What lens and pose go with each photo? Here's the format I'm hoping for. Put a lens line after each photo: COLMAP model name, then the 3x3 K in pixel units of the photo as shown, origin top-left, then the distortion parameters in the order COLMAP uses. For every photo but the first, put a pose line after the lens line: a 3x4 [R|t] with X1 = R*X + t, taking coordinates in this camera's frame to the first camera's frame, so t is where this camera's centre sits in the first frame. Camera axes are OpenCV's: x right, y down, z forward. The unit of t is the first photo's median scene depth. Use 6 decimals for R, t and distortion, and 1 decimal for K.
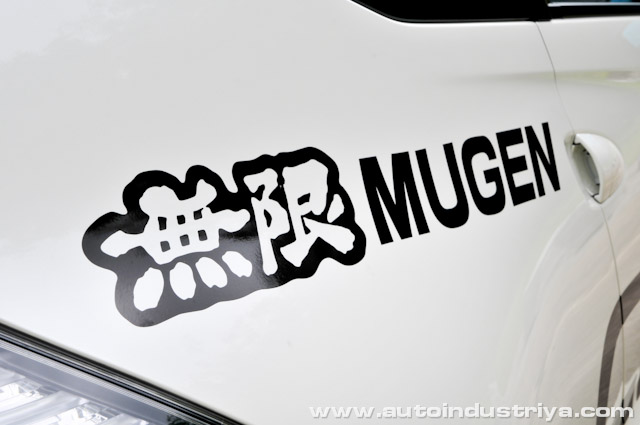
lens RADIAL K [[1385.4, 0, 320.0], [0, 1385.4, 212.5], [0, 0, 1]] dist [0.029000, 0.020687]
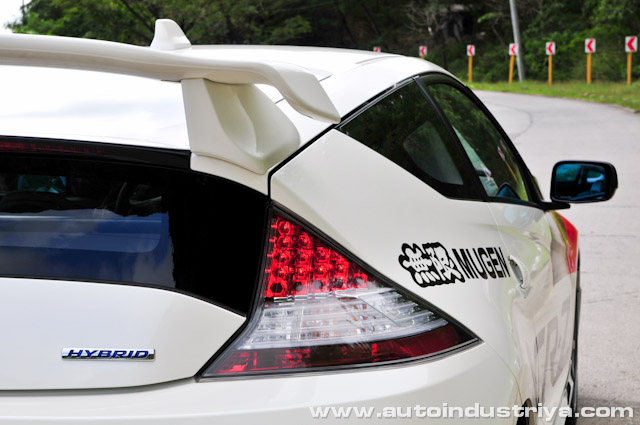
lens RADIAL K [[1385.4, 0, 320.0], [0, 1385.4, 212.5], [0, 0, 1]] dist [0.029000, 0.020687]
pose [[0.991131, 0.048972, 0.123537, -0.539132], [-0.033660, 0.991821, -0.123119, 0.220765], [-0.128556, 0.117869, 0.984673, -1.508540]]
